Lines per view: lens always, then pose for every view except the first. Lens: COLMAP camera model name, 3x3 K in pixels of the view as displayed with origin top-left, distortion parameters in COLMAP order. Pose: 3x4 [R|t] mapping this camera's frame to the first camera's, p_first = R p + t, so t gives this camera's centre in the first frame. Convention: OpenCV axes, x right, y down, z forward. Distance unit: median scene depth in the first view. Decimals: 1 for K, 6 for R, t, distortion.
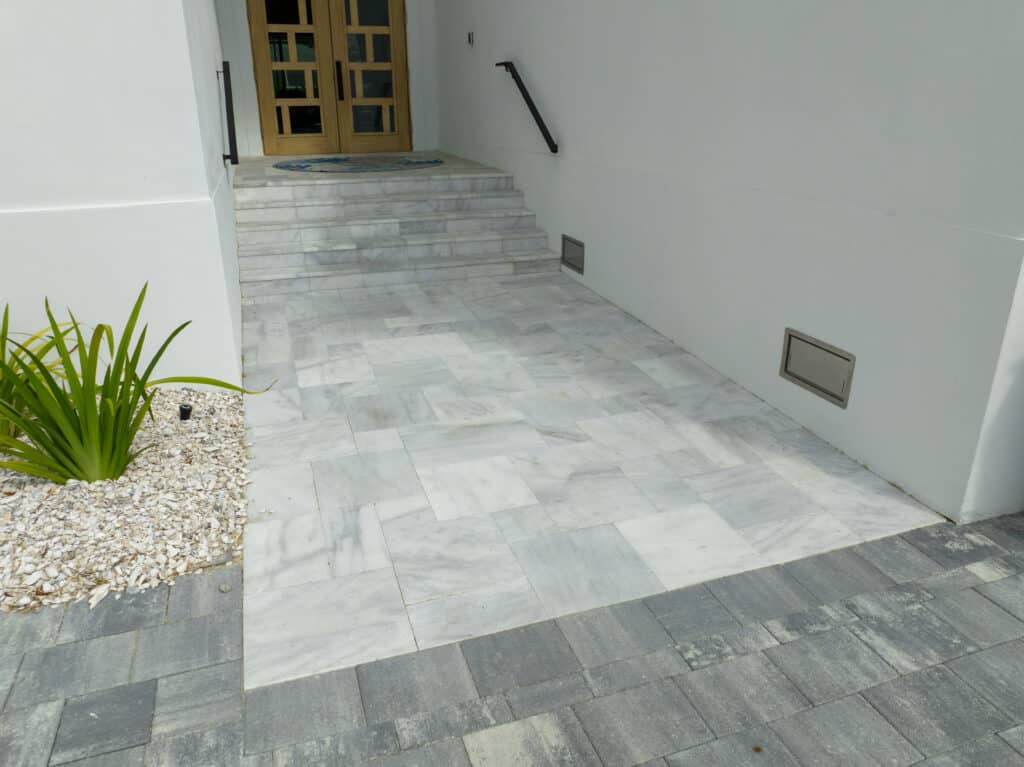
lens RADIAL K [[721.9, 0, 512.0], [0, 721.9, 383.5], [0, 0, 1]] dist [-0.035365, -0.001142]
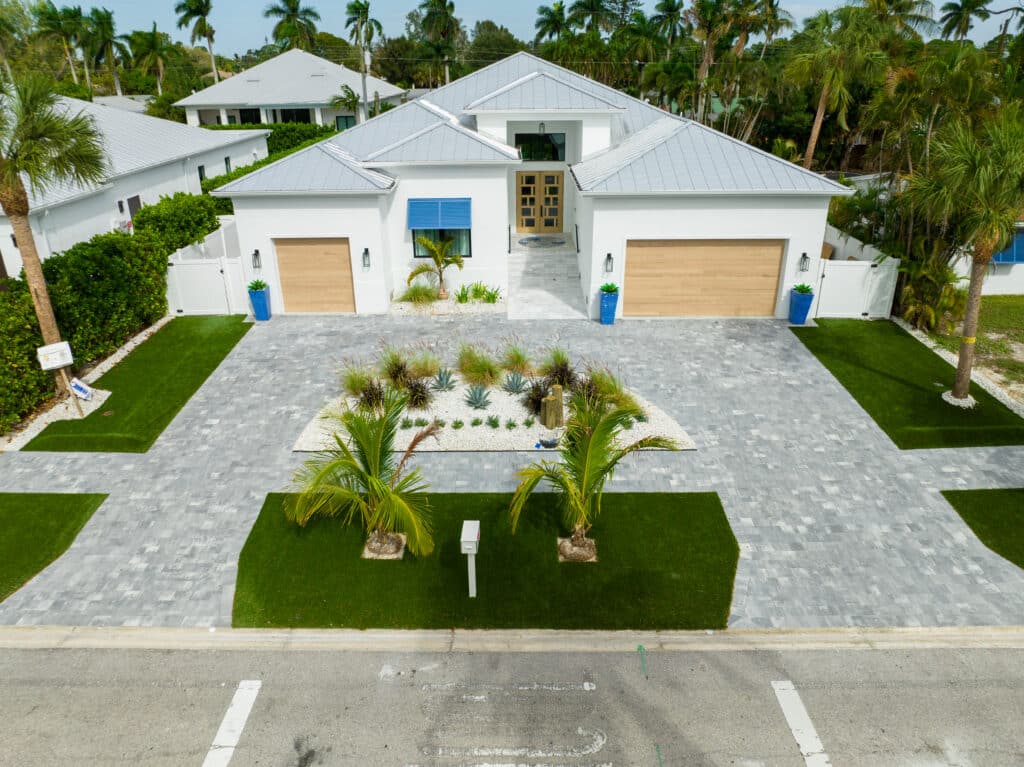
lens RADIAL K [[721.9, 0, 512.0], [0, 721.9, 383.5], [0, 0, 1]] dist [-0.035365, -0.001142]
pose [[0.945215, 0.130420, -0.299263, 0.721595], [-0.114463, 0.990935, 0.070323, 0.138387], [0.305722, -0.032215, 0.951576, -2.199688]]
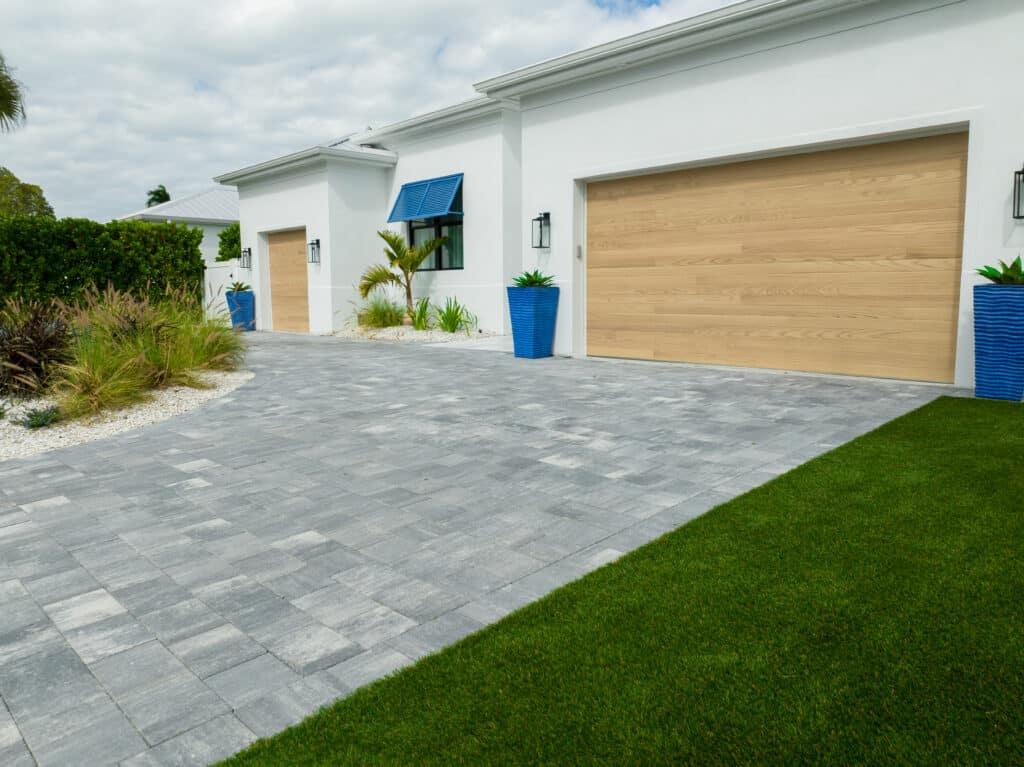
lens RADIAL K [[721.9, 0, 512.0], [0, 721.9, 383.5], [0, 0, 1]] dist [-0.035365, -0.001142]
pose [[0.433028, 0.110347, -0.894601, 1.309389], [-0.323411, 0.945416, -0.039931, 0.165770], [0.841363, 0.306615, 0.445079, -0.253230]]
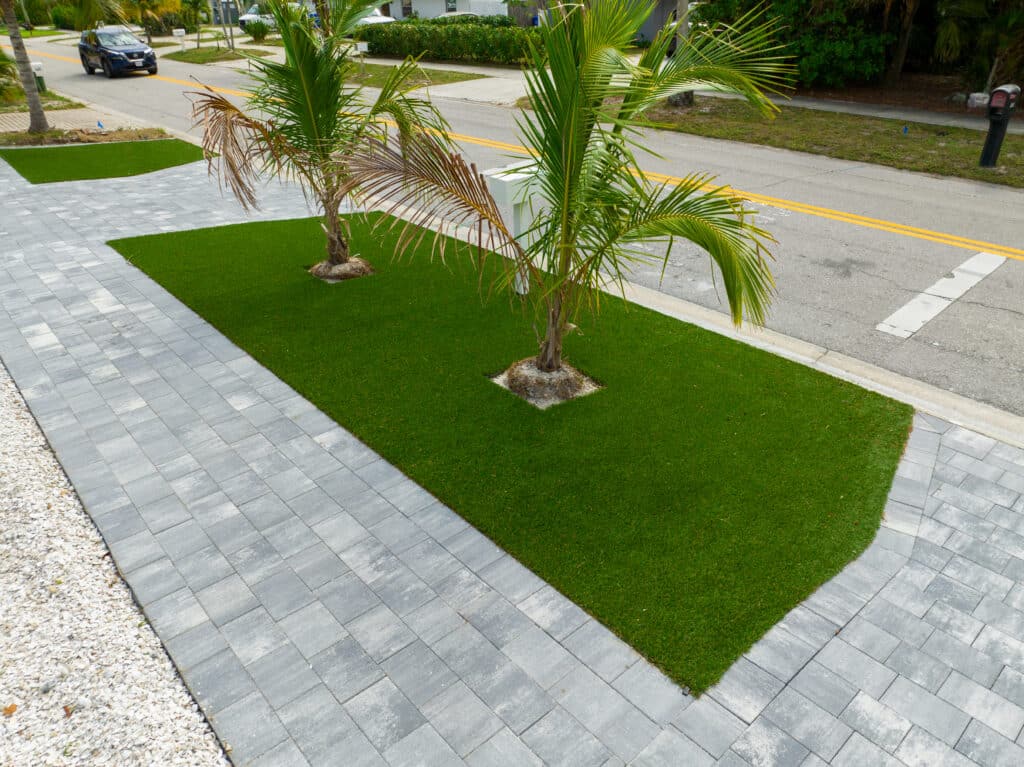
lens RADIAL K [[721.9, 0, 512.0], [0, 721.9, 383.5], [0, 0, 1]] dist [-0.035365, -0.001142]
pose [[-0.387157, -0.437566, 0.811570, -0.402588], [0.347951, 0.745791, 0.568090, 0.215359], [-0.853838, 0.502326, -0.136487, -0.821319]]
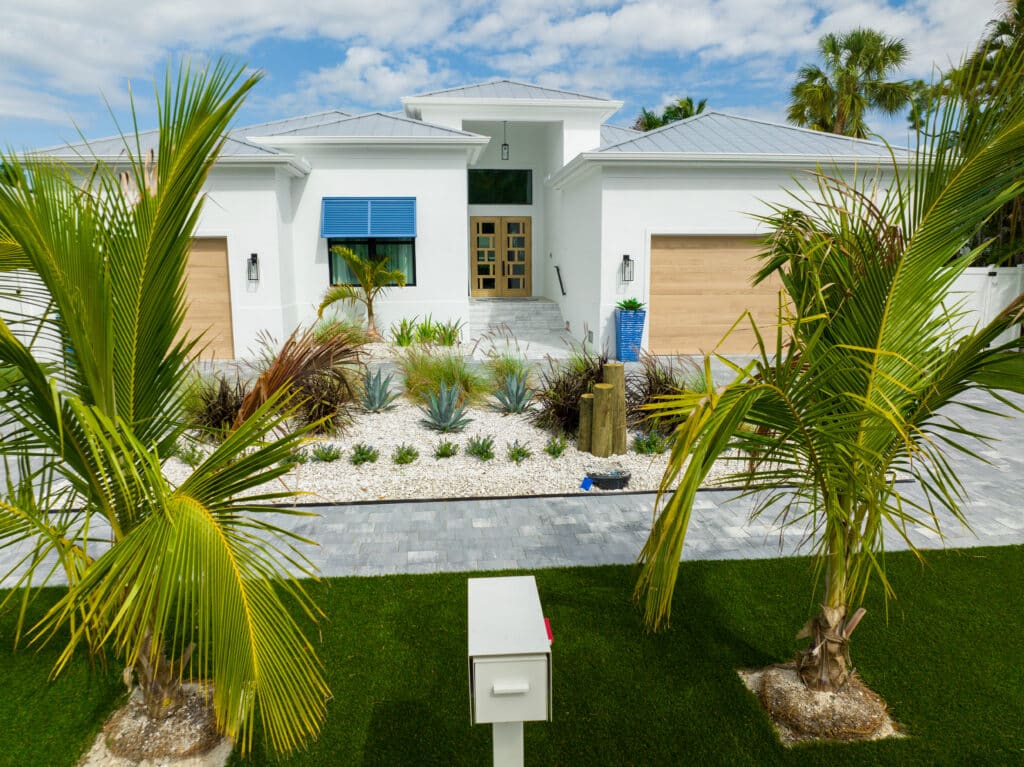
lens RADIAL K [[721.9, 0, 512.0], [0, 721.9, 383.5], [0, 0, 1]] dist [-0.035365, -0.001142]
pose [[0.973405, 0.035547, -0.226316, 0.373472], [-0.080747, 0.977725, -0.193734, 0.455595], [0.214388, 0.206856, 0.954593, -1.316459]]
